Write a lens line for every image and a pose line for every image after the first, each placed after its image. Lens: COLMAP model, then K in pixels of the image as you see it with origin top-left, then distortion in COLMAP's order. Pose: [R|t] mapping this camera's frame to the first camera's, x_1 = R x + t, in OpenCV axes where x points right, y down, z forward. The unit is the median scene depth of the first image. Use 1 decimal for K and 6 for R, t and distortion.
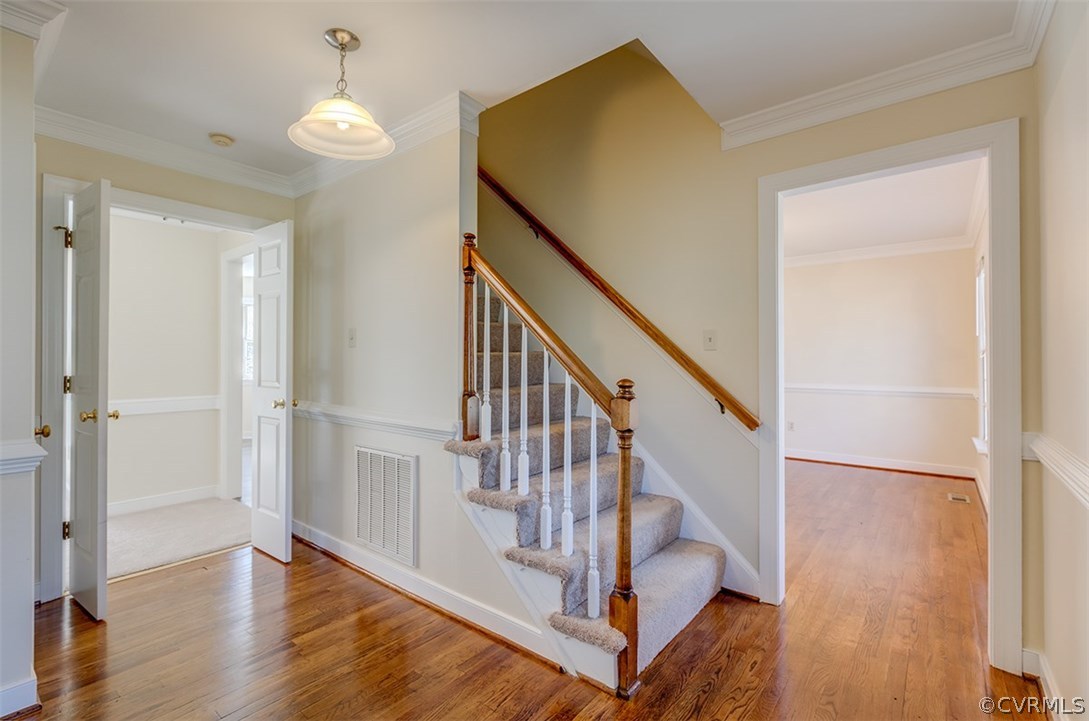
lens RADIAL K [[484.7, 0, 563.8], [0, 484.7, 359.1], [0, 0, 1]] dist [-0.000884, -0.000299]
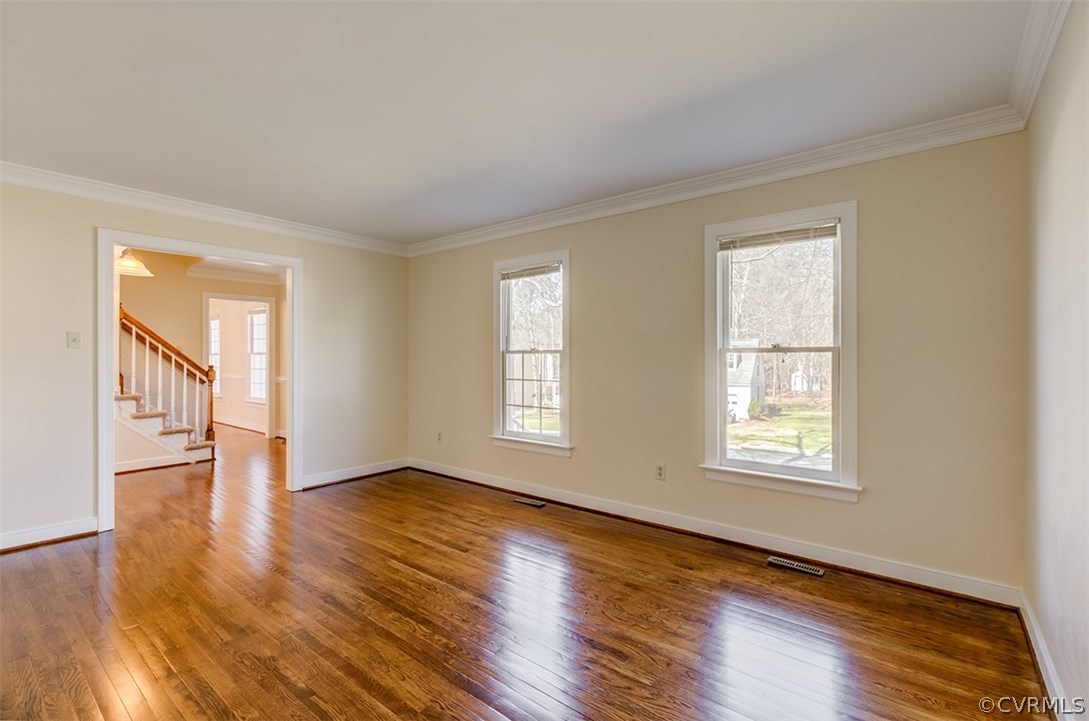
lens RADIAL K [[484.7, 0, 563.8], [0, 484.7, 359.1], [0, 0, 1]] dist [-0.000884, -0.000299]
pose [[-0.034840, -0.005874, 0.999376, -2.996908], [-0.010549, 0.999929, 0.005509, -0.042826], [-0.999337, -0.010351, -0.034899, -1.179823]]
